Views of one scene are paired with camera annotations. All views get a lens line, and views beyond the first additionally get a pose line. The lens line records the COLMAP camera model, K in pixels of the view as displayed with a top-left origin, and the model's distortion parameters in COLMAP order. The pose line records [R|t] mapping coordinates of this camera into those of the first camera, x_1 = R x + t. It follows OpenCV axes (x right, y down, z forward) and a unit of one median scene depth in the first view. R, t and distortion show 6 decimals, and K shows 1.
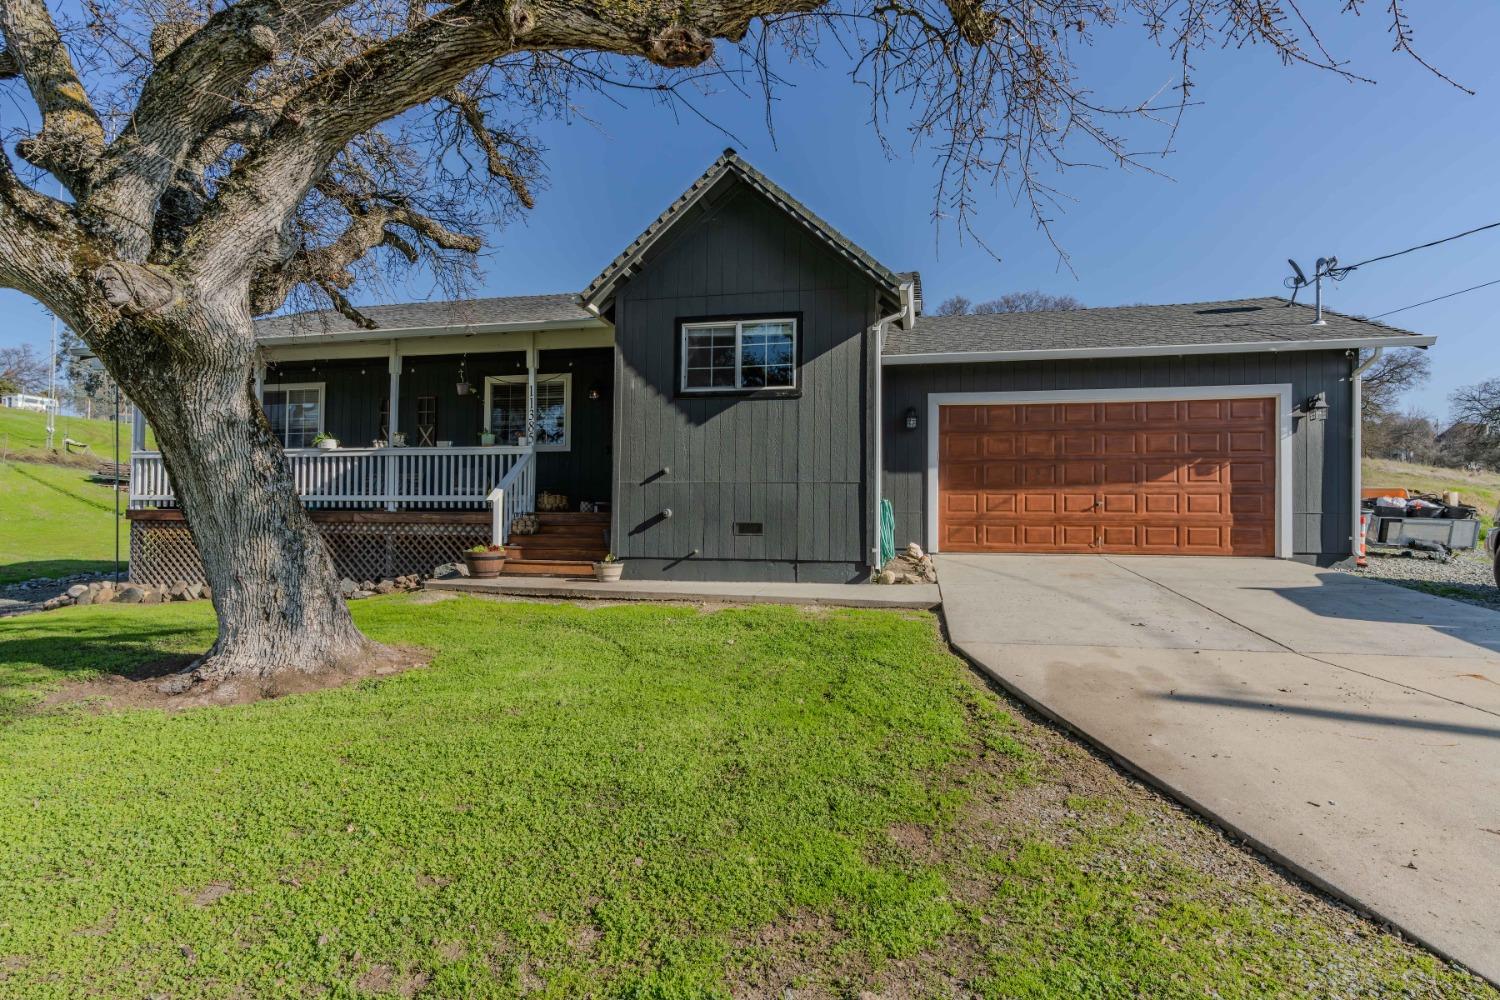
lens RADIAL K [[776.8, 0, 750.0], [0, 776.8, 500.0], [0, 0, 1]] dist [0.000693, 0.000036]
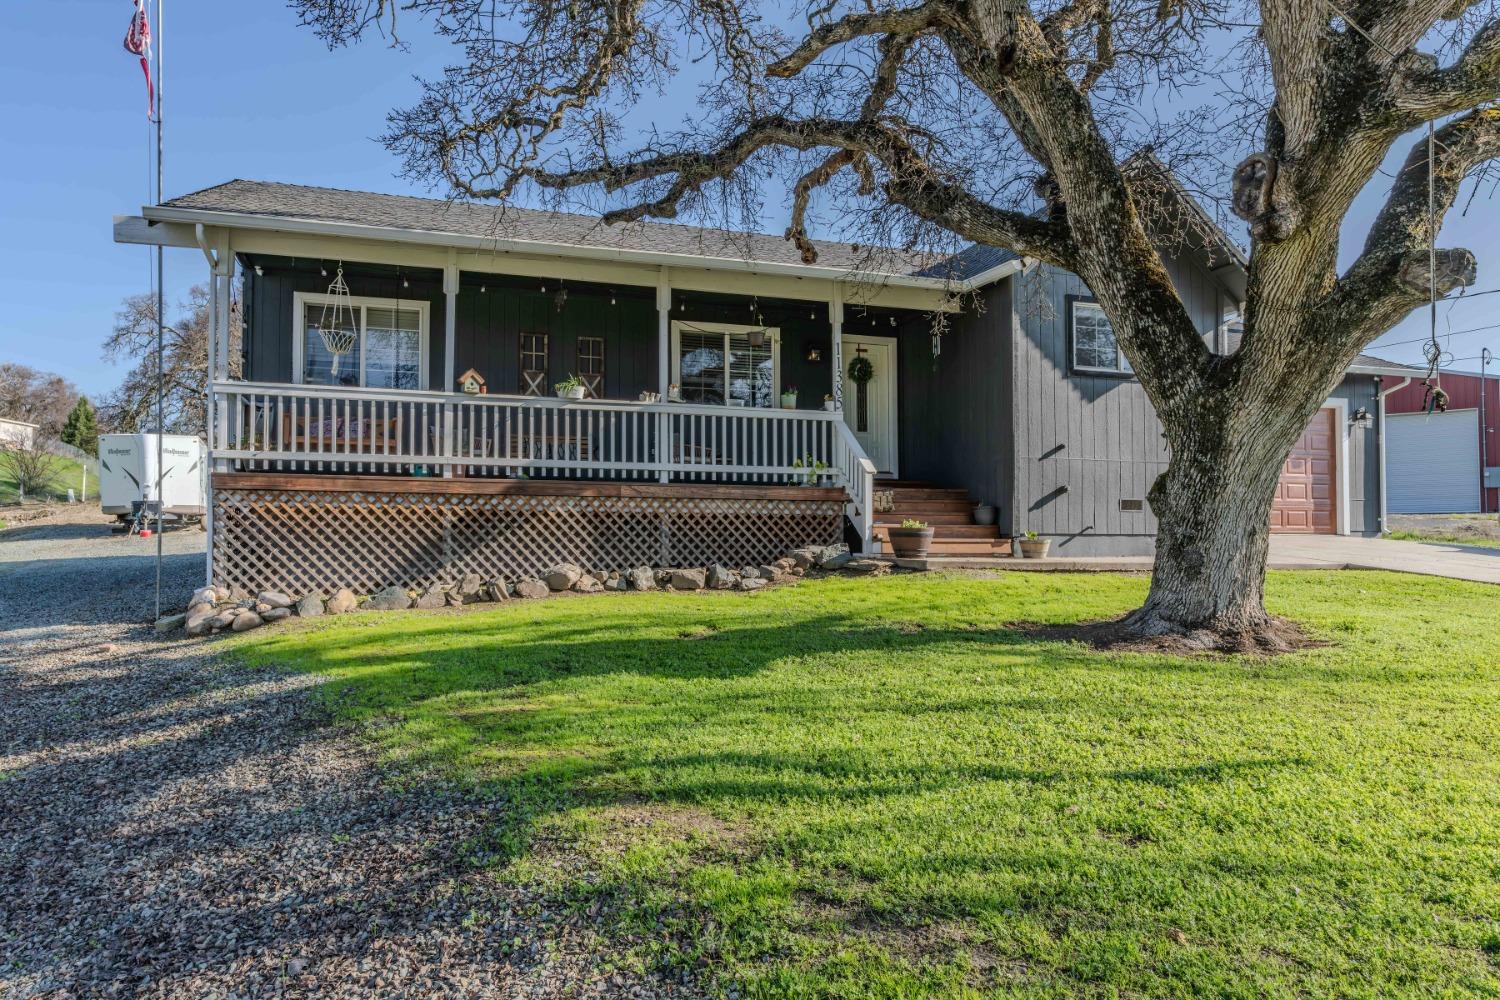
lens RADIAL K [[1008.6, 0, 750.0], [0, 1008.6, 500.0], [0, 0, 1]] dist [0.000065, -0.000101]
pose [[0.854067, 0.011320, 0.520040, -0.929724], [-0.016817, 0.999841, 0.005855, 0.024091], [-0.519891, -0.013746, 0.854122, 0.075474]]
